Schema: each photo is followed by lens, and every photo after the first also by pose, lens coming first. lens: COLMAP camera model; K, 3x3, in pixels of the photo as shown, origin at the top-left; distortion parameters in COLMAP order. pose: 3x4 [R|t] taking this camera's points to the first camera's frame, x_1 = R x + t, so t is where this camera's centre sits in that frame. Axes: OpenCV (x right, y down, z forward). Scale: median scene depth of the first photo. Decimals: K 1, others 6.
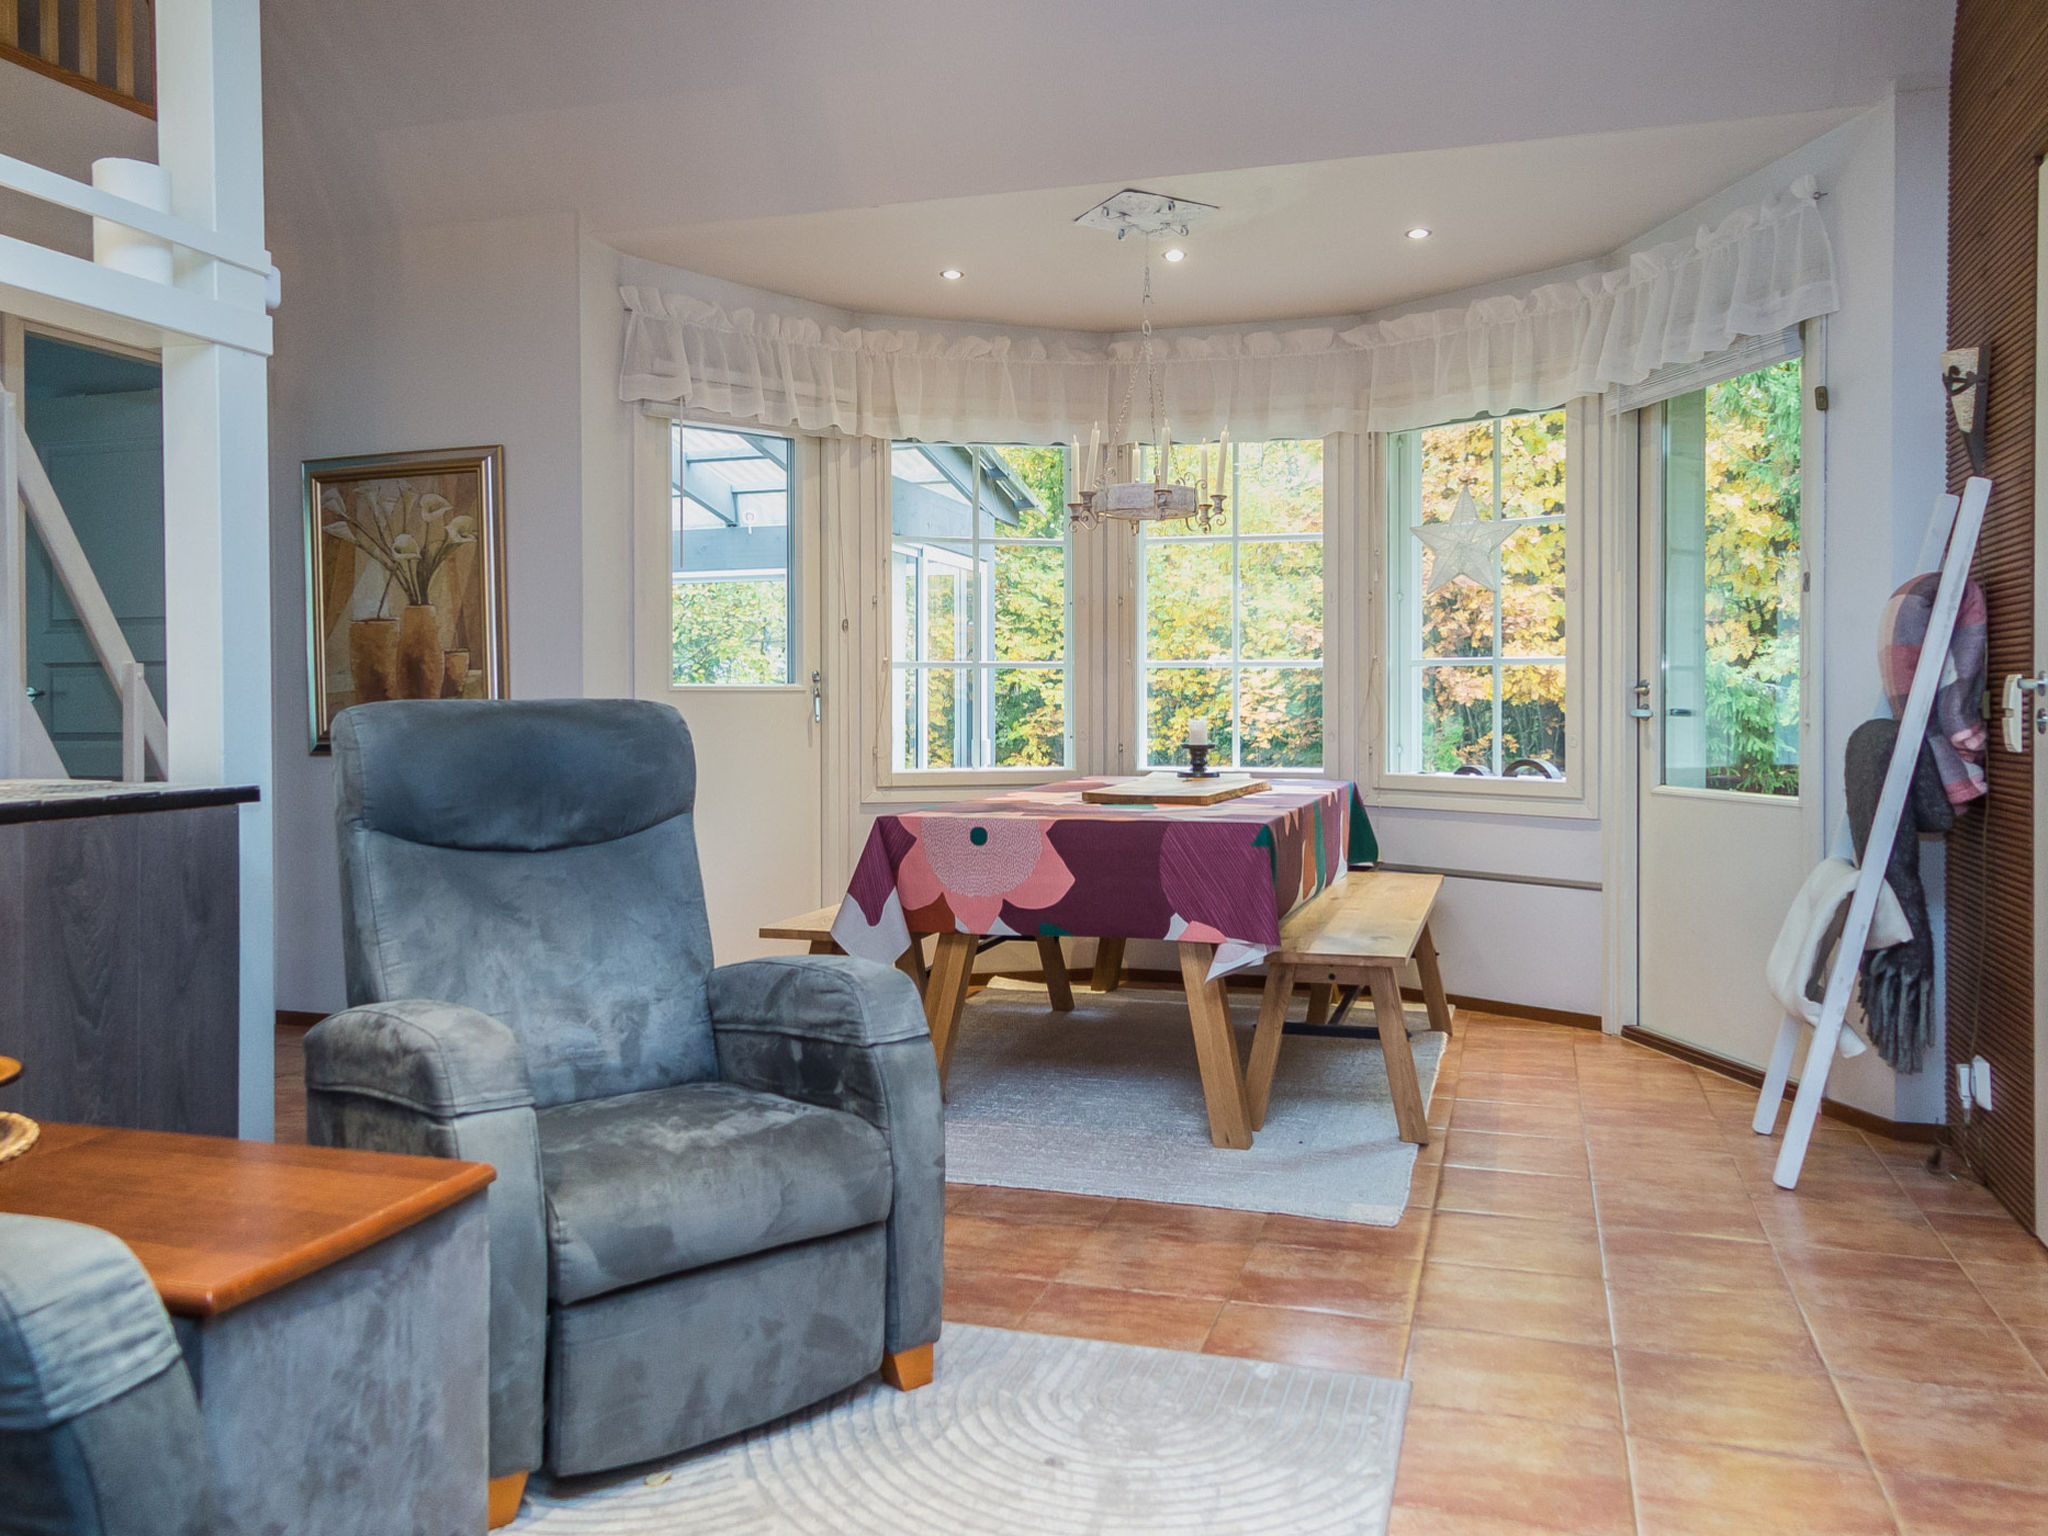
lens RADIAL K [[1557.0, 0, 1020.2], [0, 1557.0, 791.1], [0, 0, 1]] dist [0.010647, 0.004357]
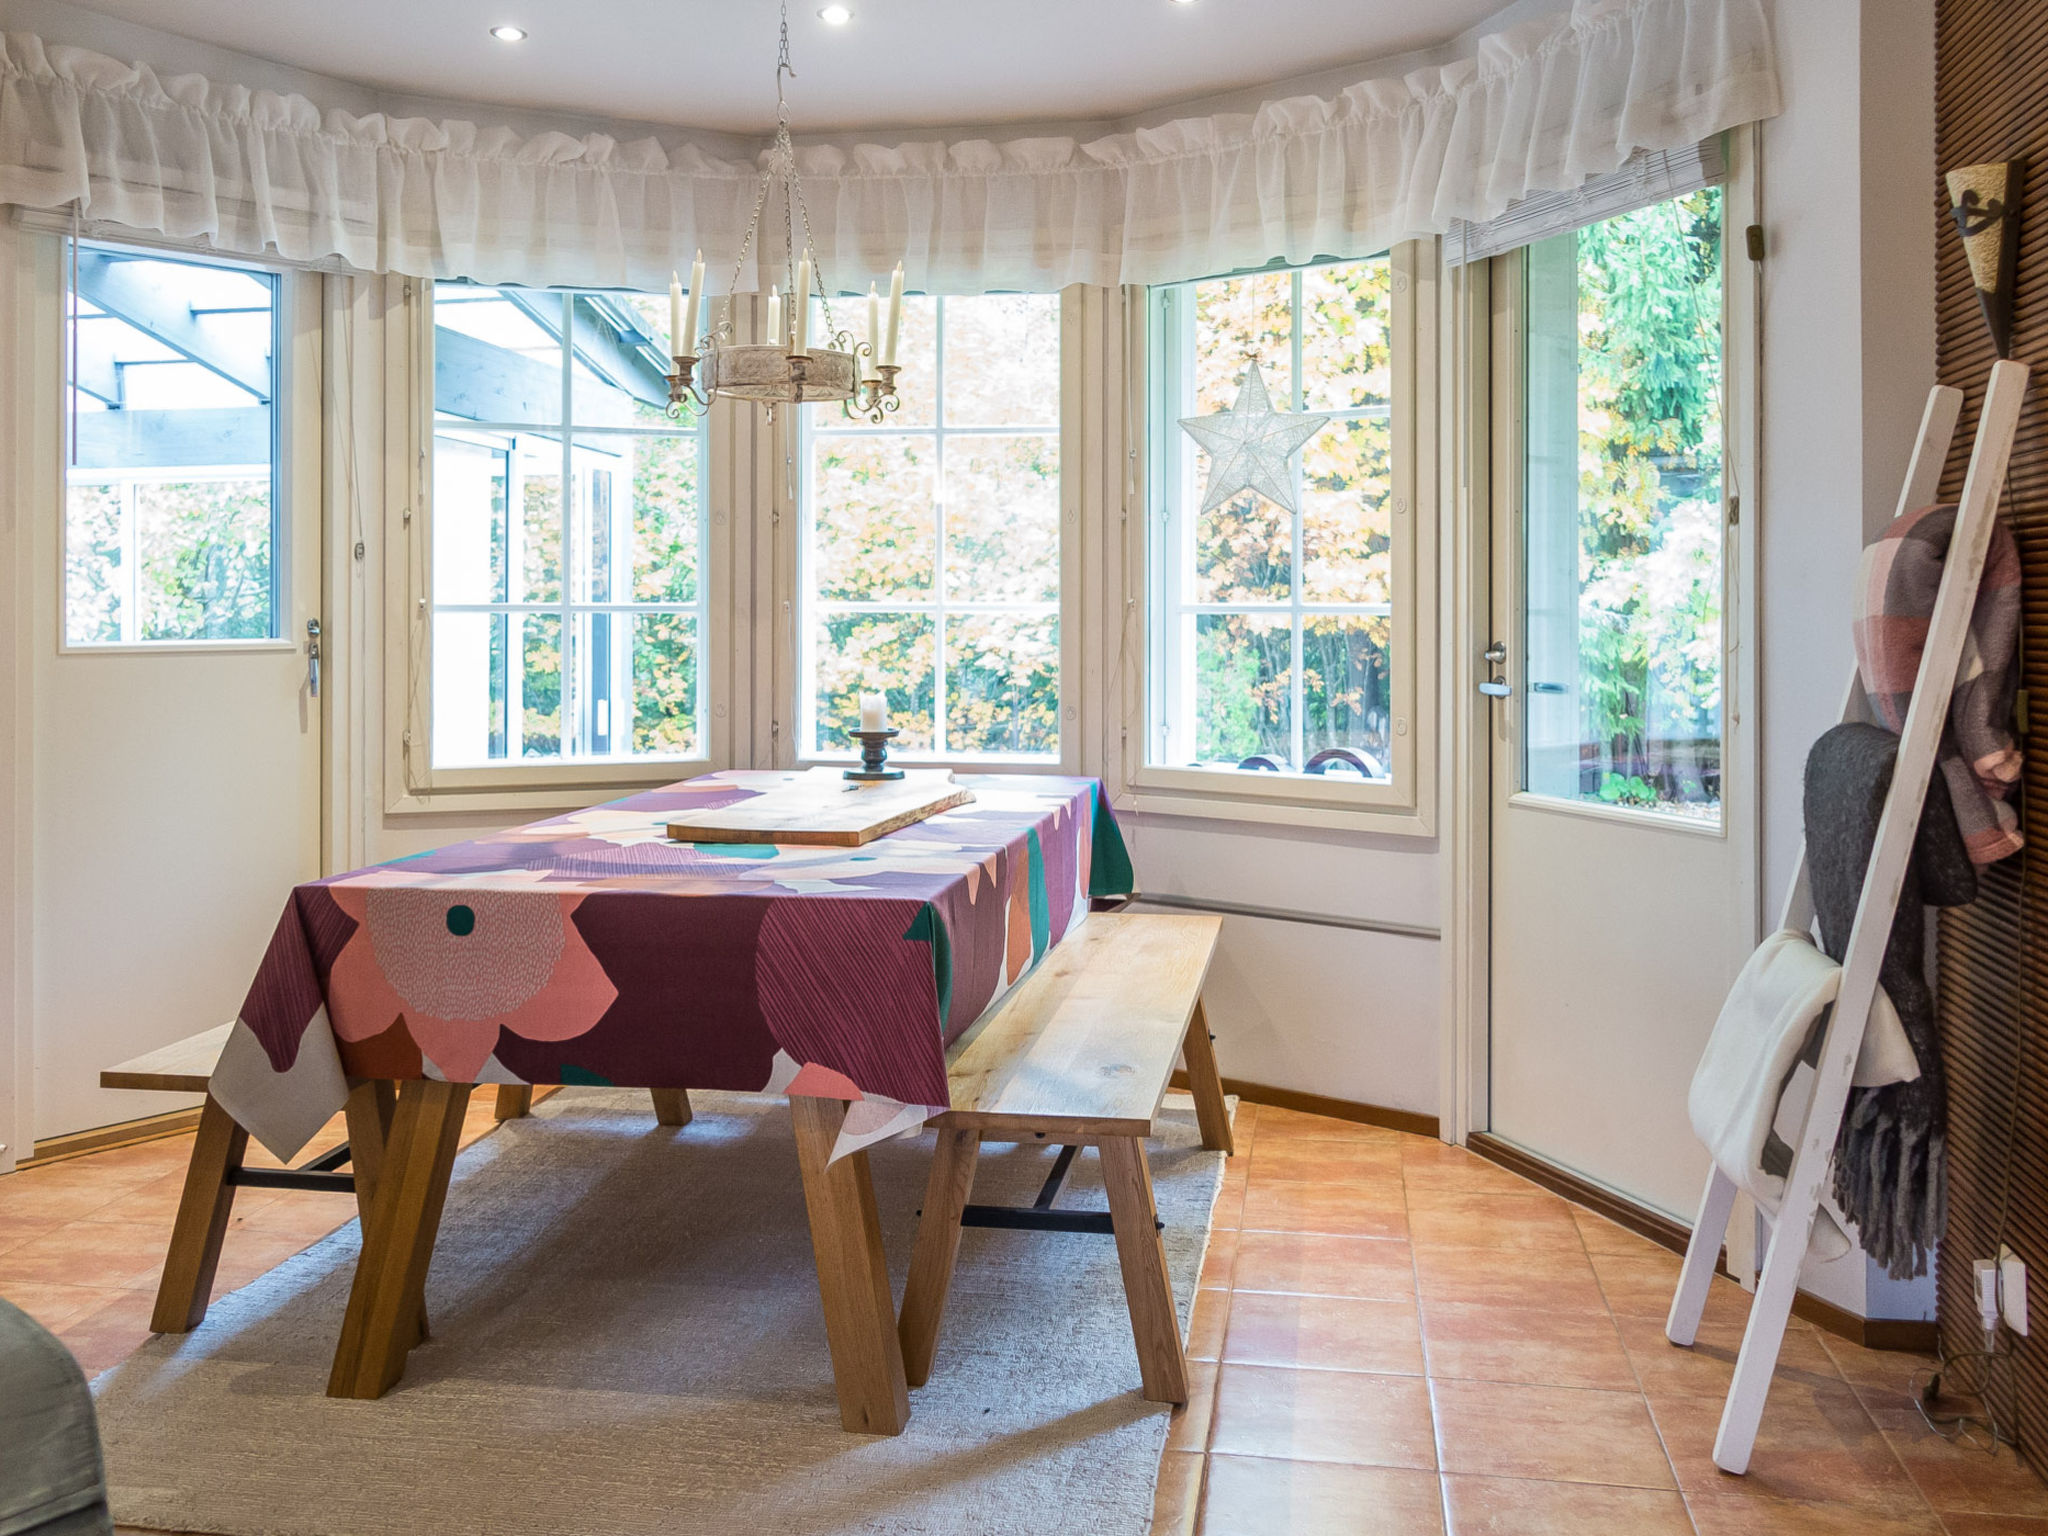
lens RADIAL K [[1911.6, 0, 933.5], [0, 1911.6, 760.9], [0, 0, 1]] dist [-0.019057, -0.008103]
pose [[0.994159, -0.002999, 0.107887, 0.050905], [0.001656, 0.999920, 0.012539, -0.028028], [-0.107916, -0.012287, 0.994084, 0.163857]]
